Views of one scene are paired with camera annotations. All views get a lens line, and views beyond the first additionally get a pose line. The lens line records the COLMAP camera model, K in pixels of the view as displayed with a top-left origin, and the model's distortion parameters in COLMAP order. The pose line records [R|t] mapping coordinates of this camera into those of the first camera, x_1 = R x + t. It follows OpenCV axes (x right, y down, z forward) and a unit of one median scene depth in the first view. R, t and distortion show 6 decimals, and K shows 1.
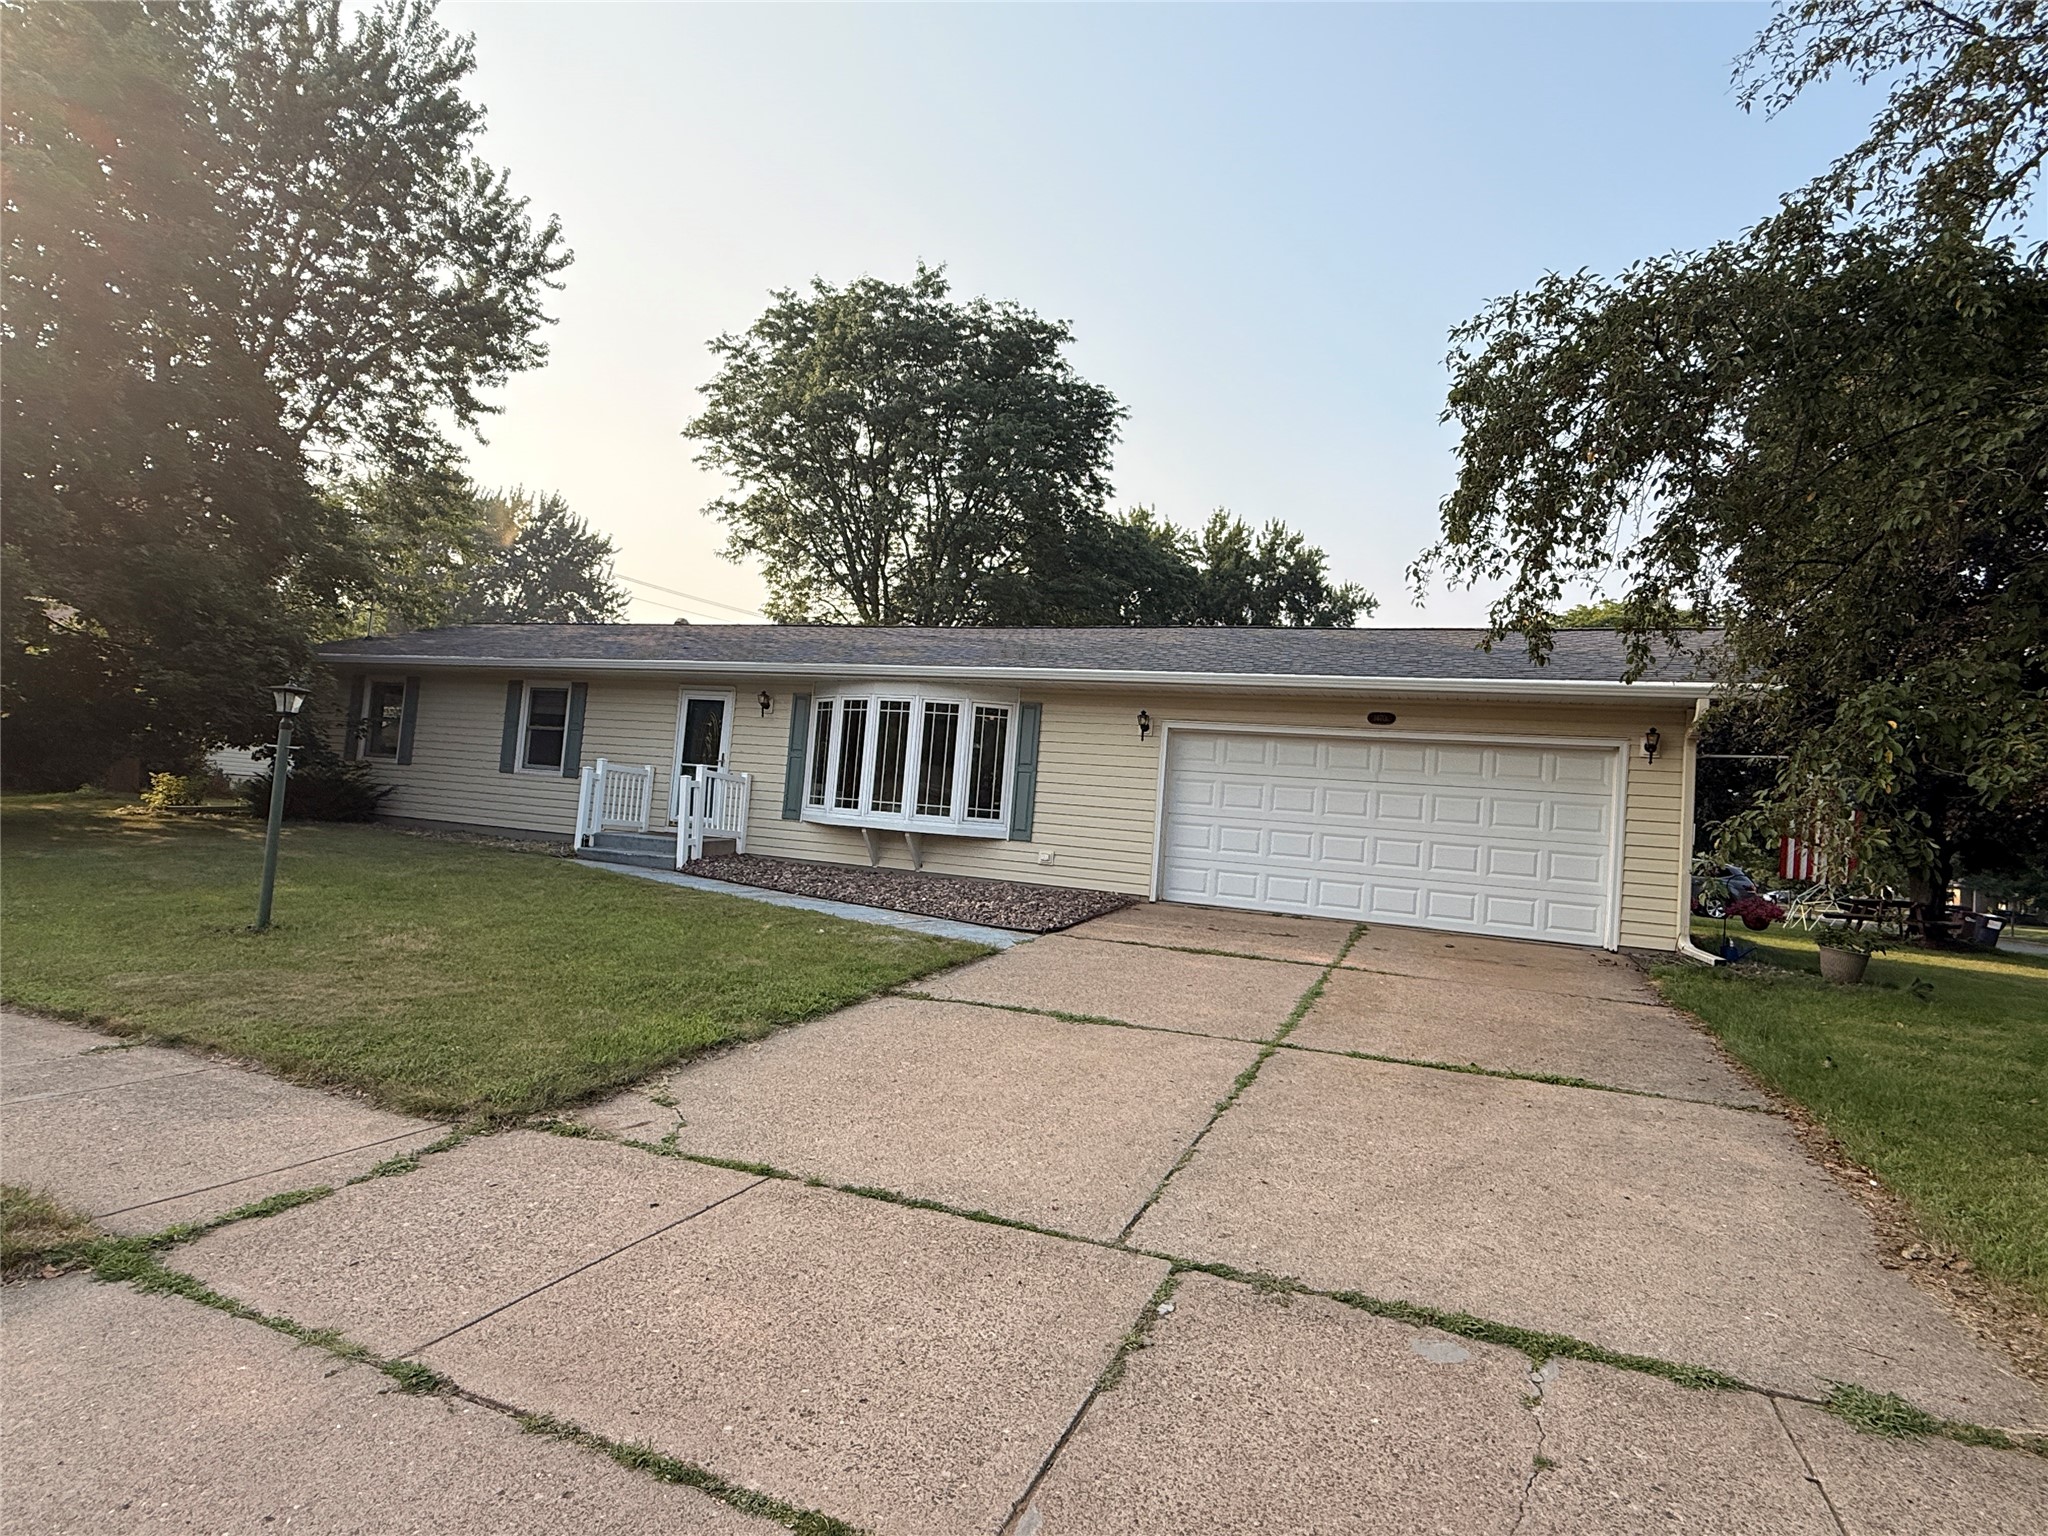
lens RADIAL K [[1056.7, 0, 1027.9], [0, 1056.7, 766.0], [0, 0, 1]] dist [-0.005375, -0.000309]
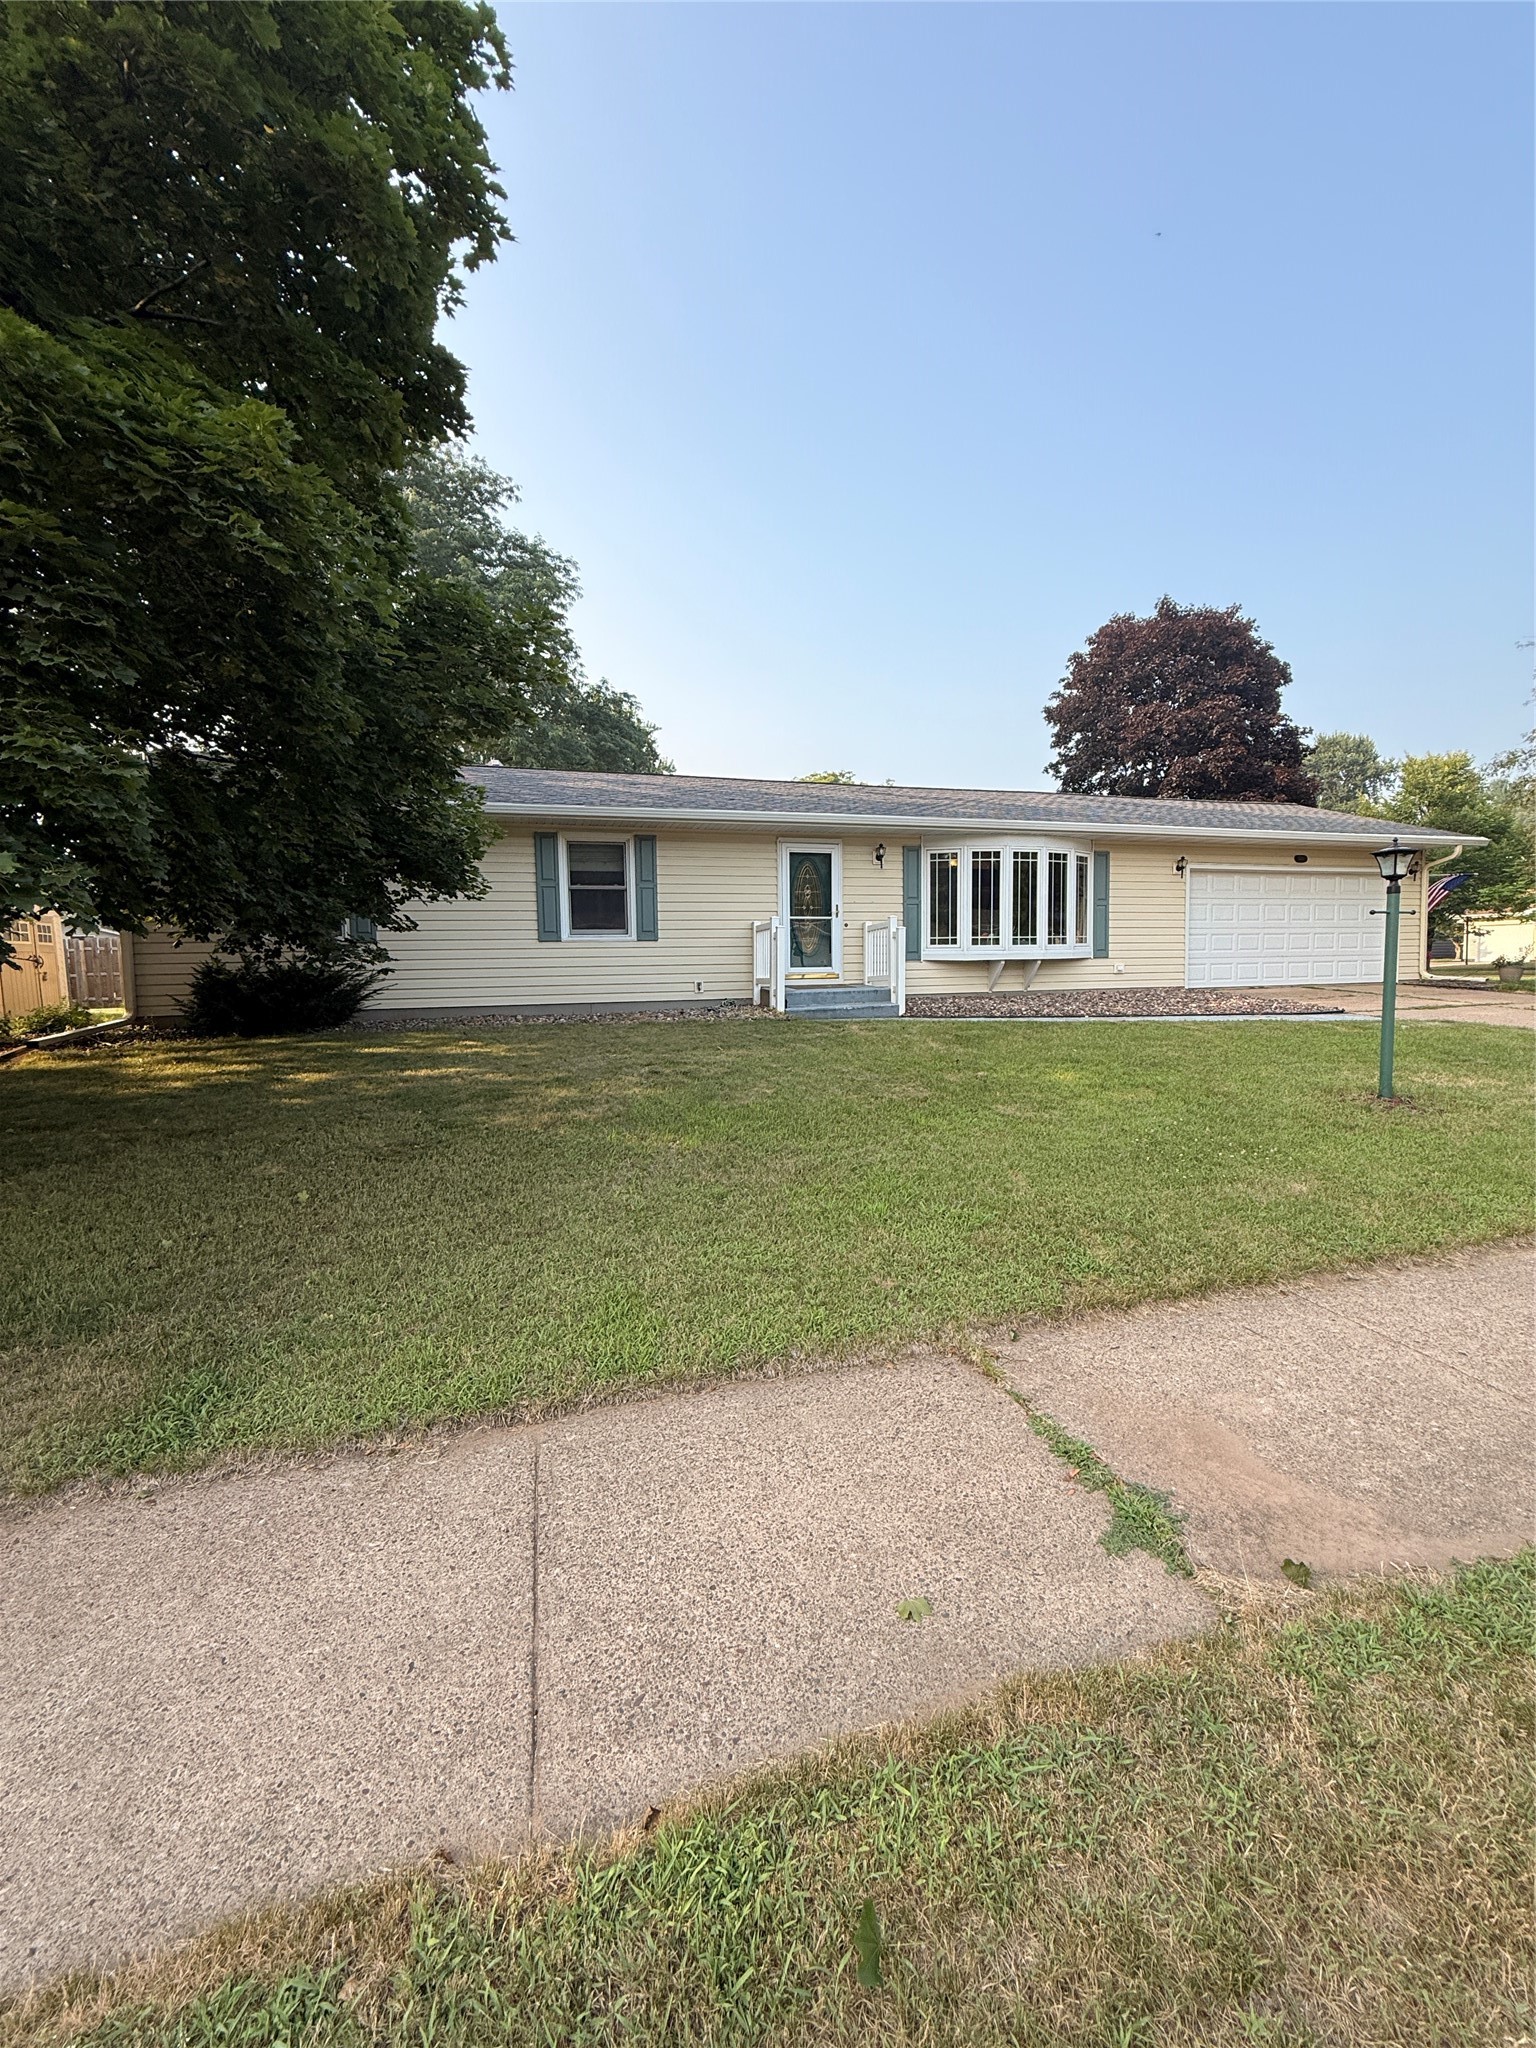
lens RADIAL K [[815.4, 0, 778.7], [0, 815.4, 1012.1], [0, 0, 1]] dist [-0.000443, 0.000375]
pose [[0.778792, -0.134286, 0.612740, -0.773506], [0.045045, 0.986267, 0.158894, -0.034349], [-0.625663, -0.096145, 0.774146, 0.366456]]
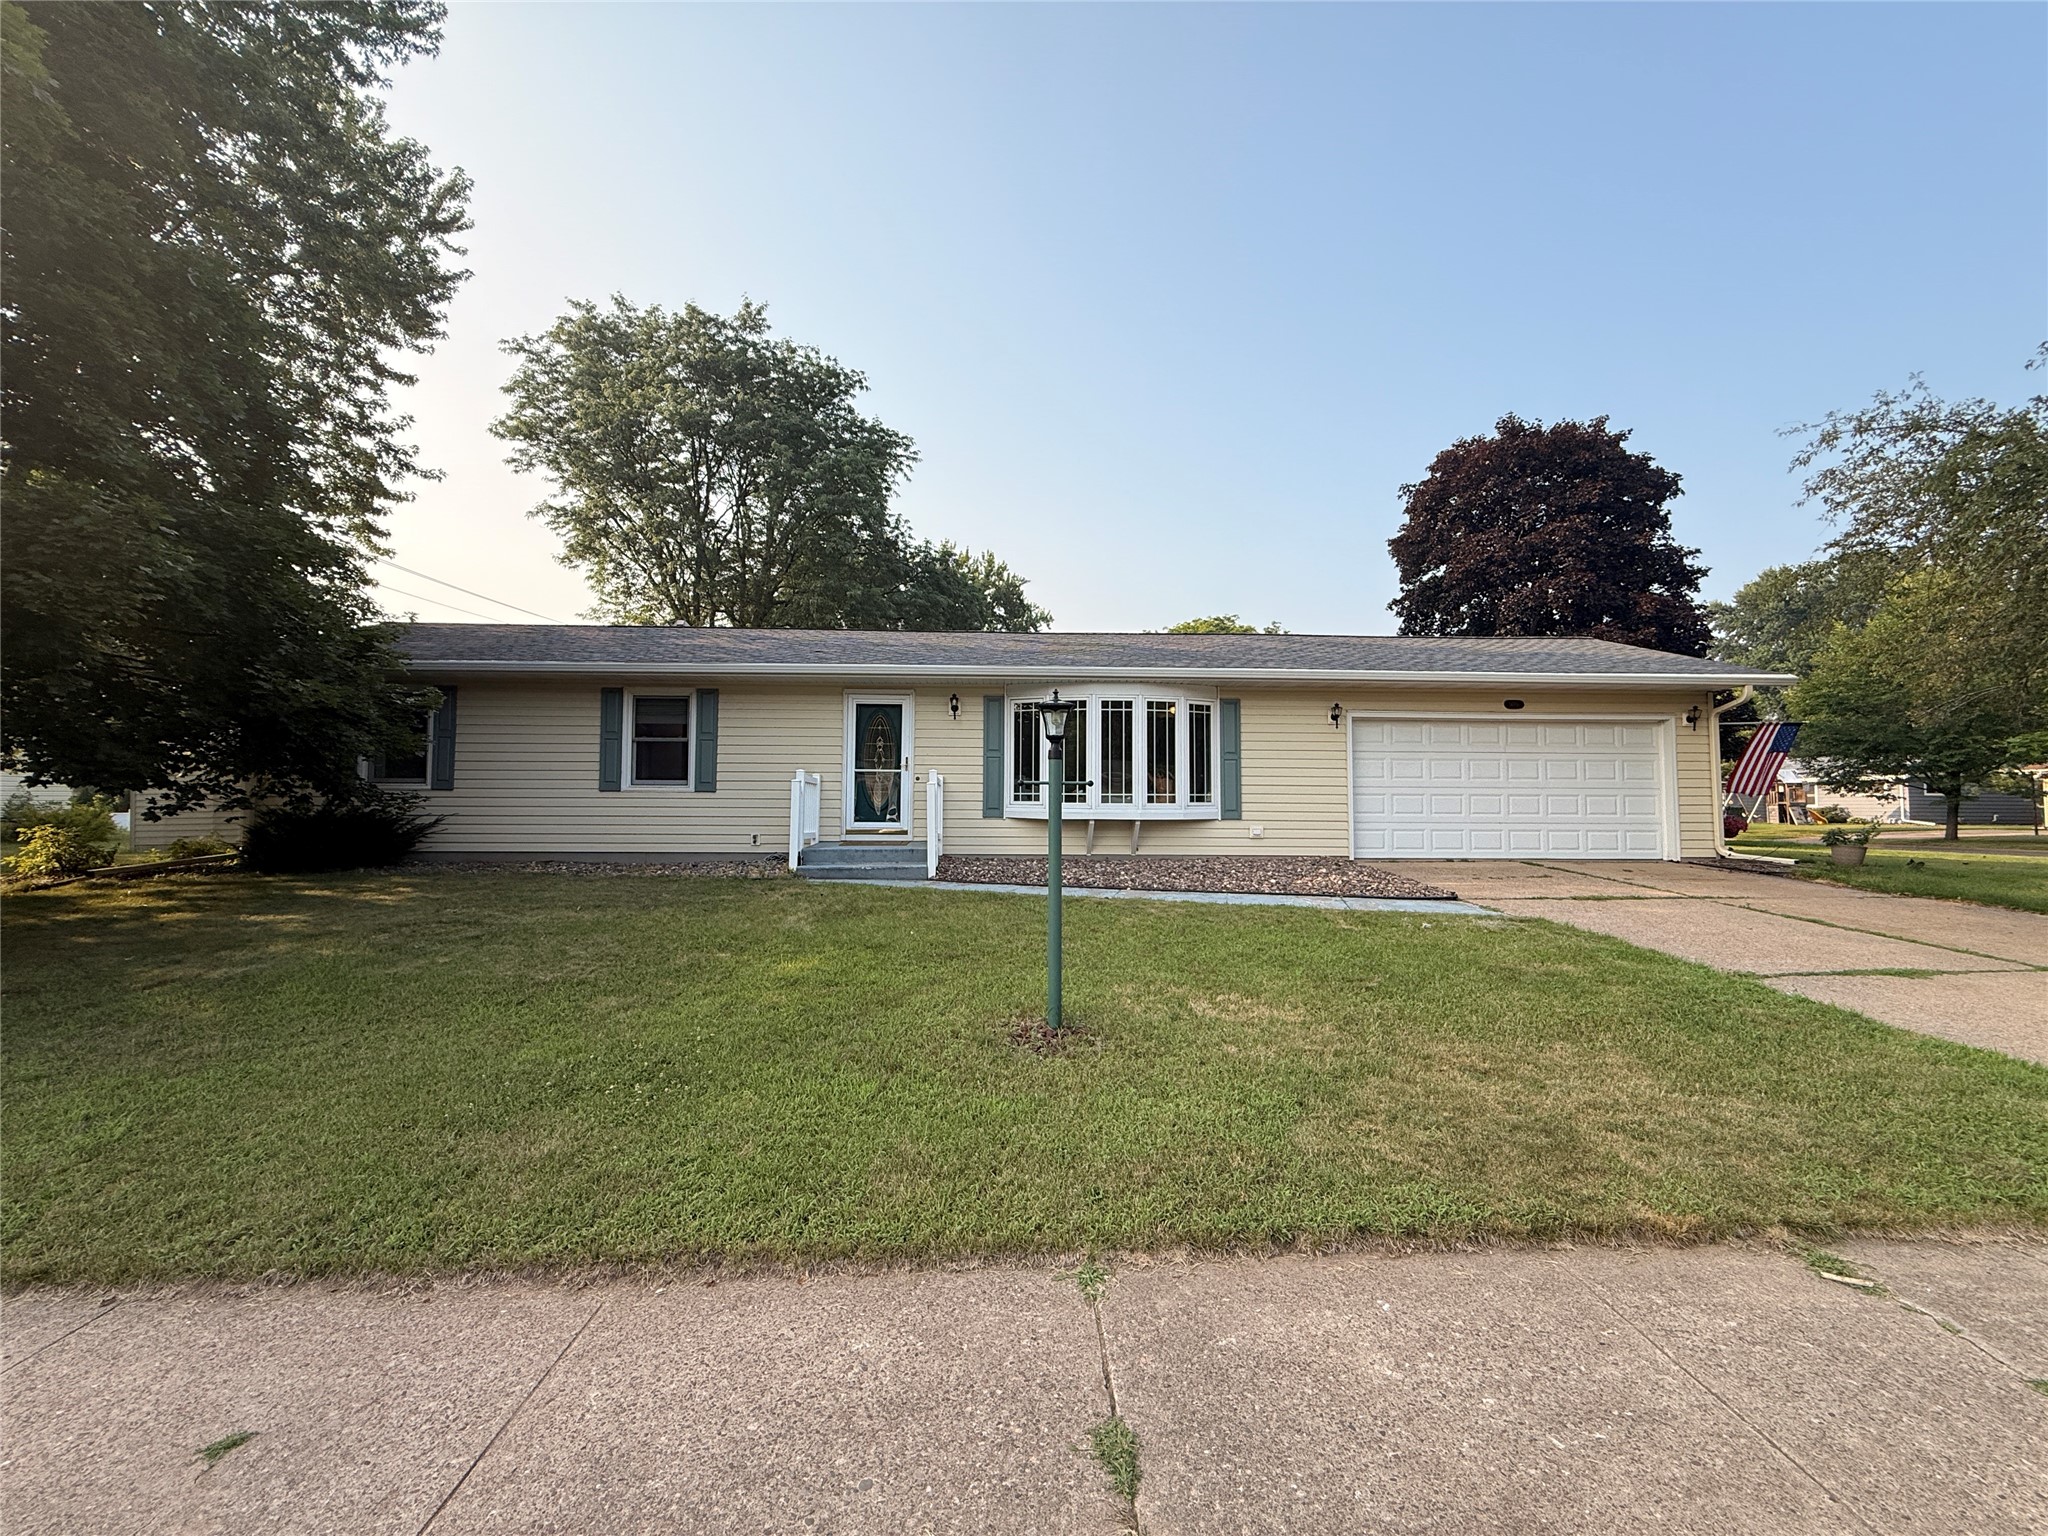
lens RADIAL K [[815.4, 0, 1024.6], [0, 815.4, 762.0], [0, 0, 1]] dist [-0.000443, 0.000375]
pose [[0.910134, -0.055675, 0.410555, -0.462118], [0.046178, 0.998387, 0.033022, -0.025268], [-0.411731, -0.011096, 0.911238, 0.229846]]
